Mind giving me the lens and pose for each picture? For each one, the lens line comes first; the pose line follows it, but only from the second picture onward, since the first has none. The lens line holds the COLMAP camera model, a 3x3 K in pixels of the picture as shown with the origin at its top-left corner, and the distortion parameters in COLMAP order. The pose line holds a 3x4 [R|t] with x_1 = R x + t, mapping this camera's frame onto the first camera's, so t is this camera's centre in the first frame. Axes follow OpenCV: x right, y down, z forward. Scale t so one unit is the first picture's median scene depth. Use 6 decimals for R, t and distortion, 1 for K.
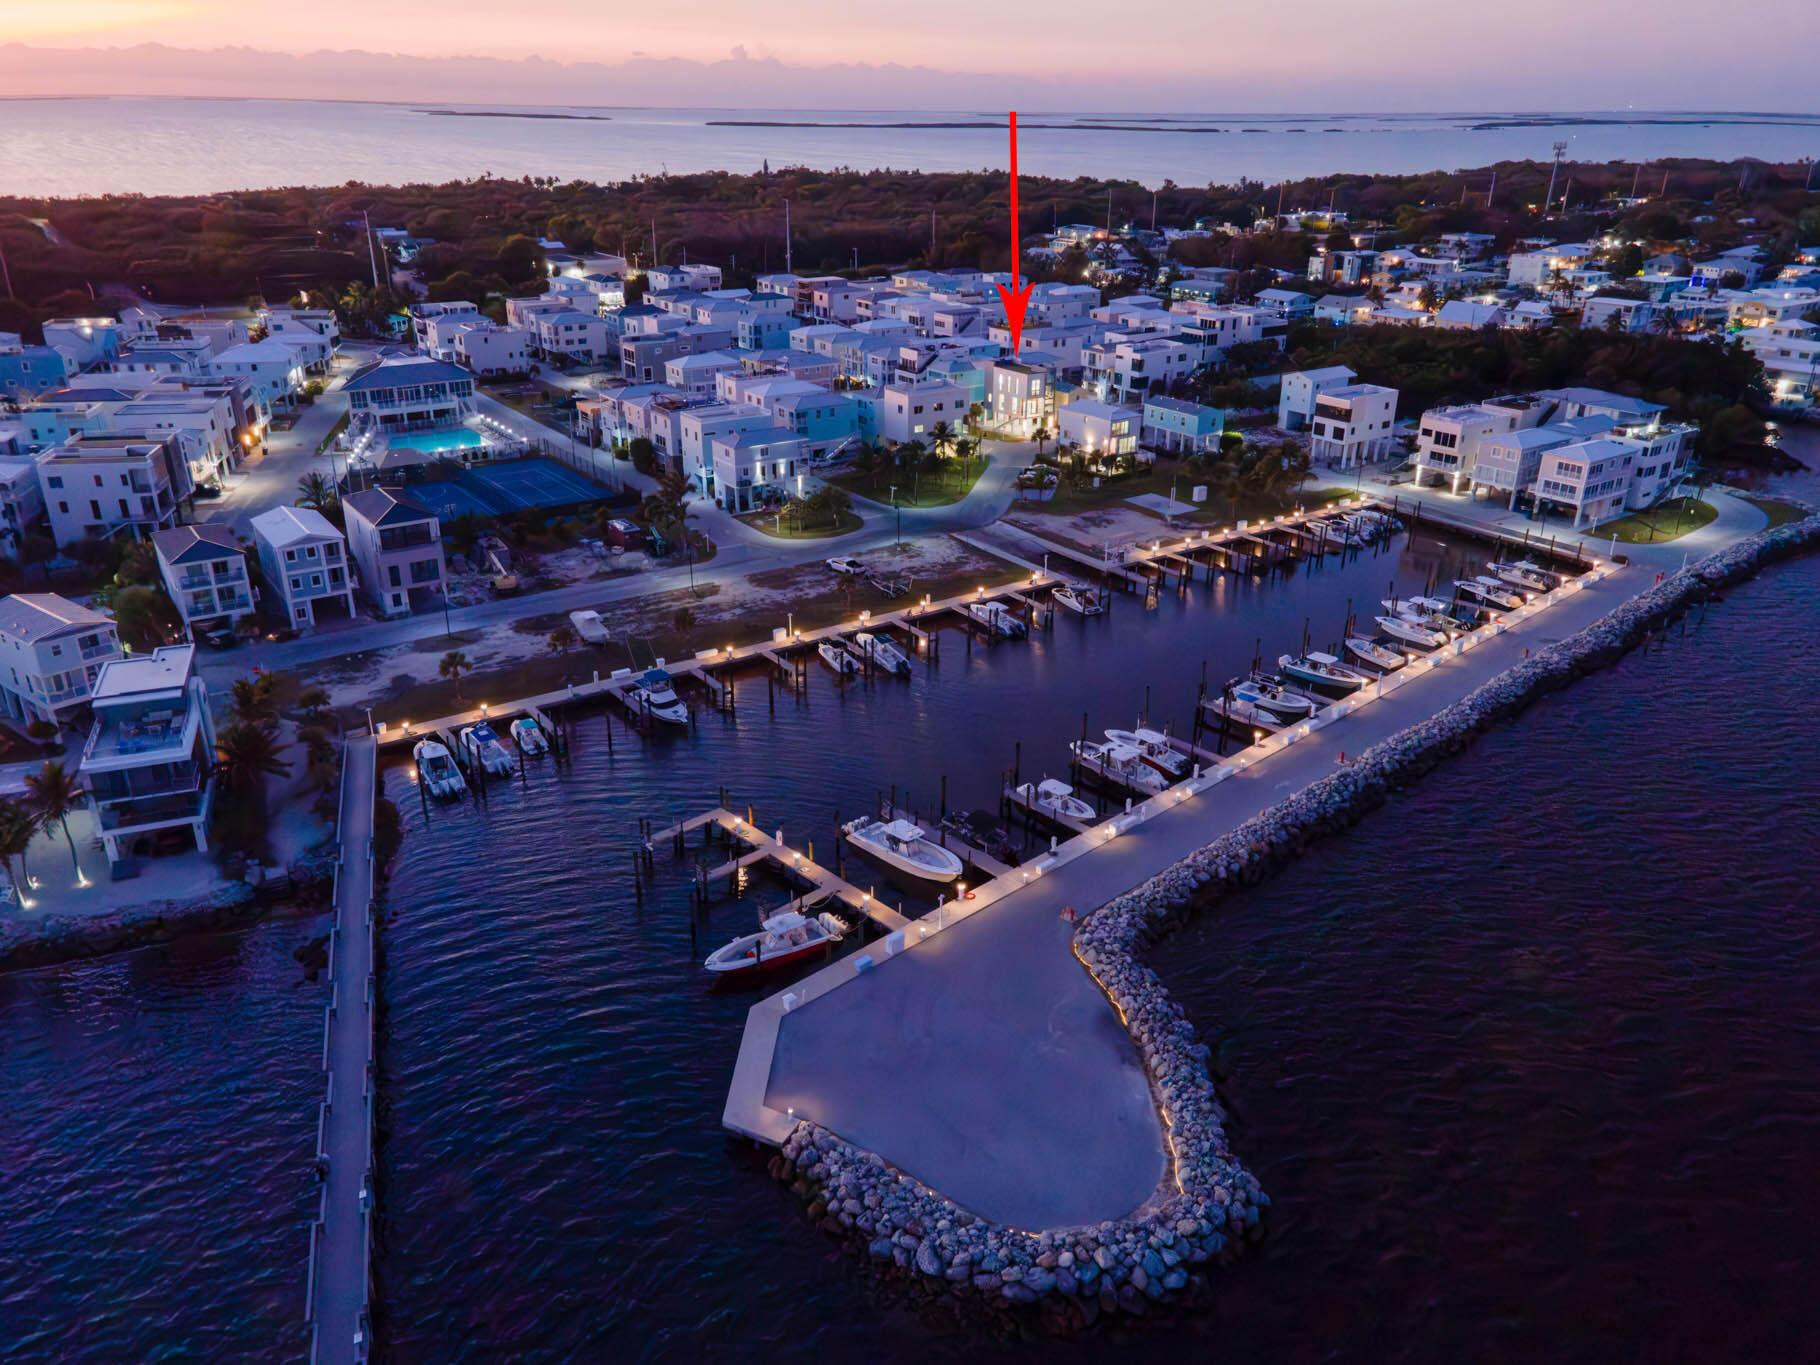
lens RADIAL K [[1400.7, 0, 910.0], [0, 1400.7, 682.5], [0, 0, 1]] dist [-0.003250, 0.074004]
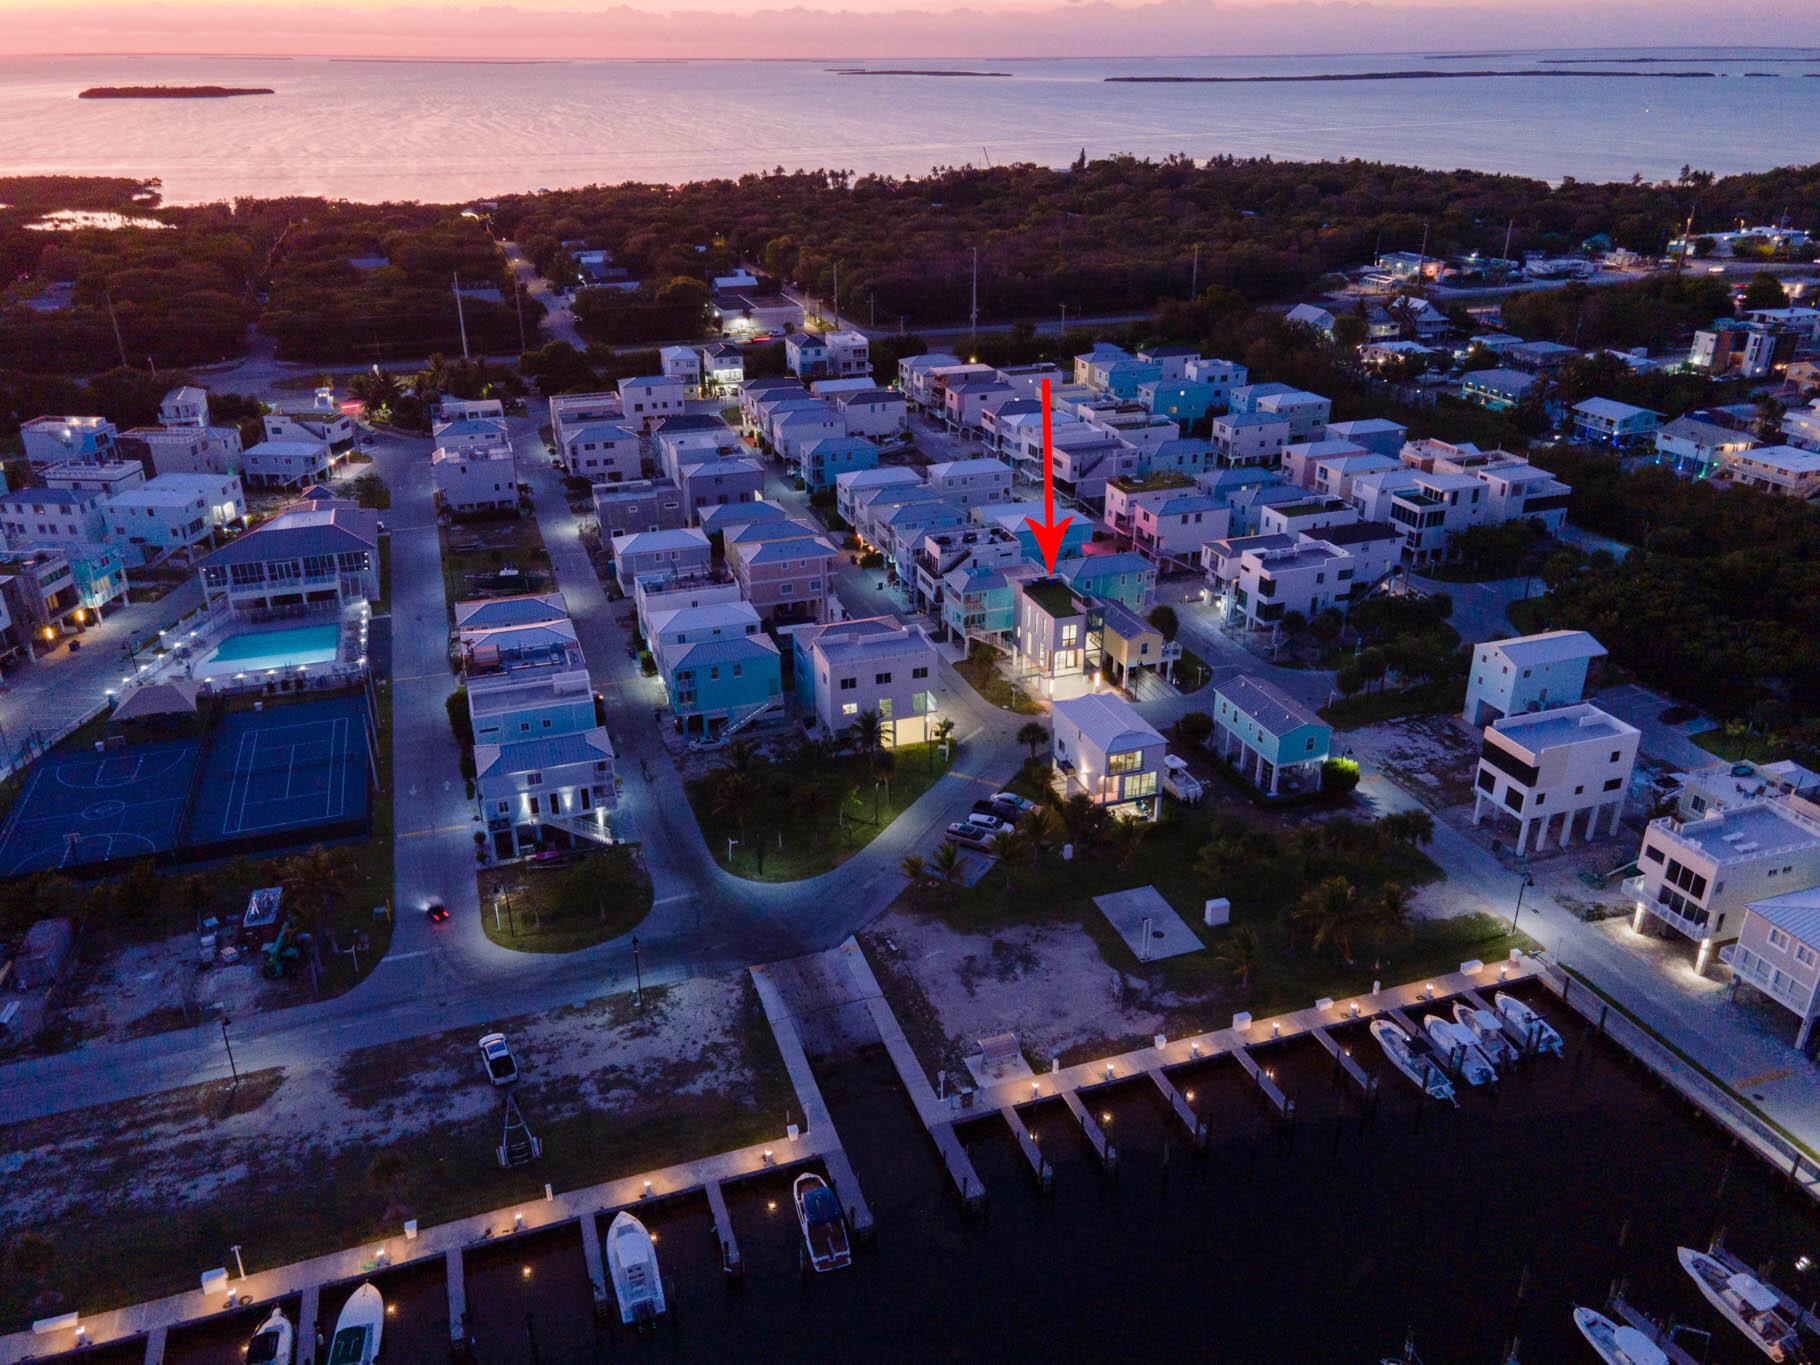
lens RADIAL K [[1400.7, 0, 910.0], [0, 1400.7, 682.5], [0, 0, 1]] dist [-0.003250, 0.074004]
pose [[0.957085, 0.103757, -0.270596, 0.198177], [-0.093825, 0.994361, 0.049423, -0.211821], [0.274198, -0.021913, 0.961423, 0.331647]]
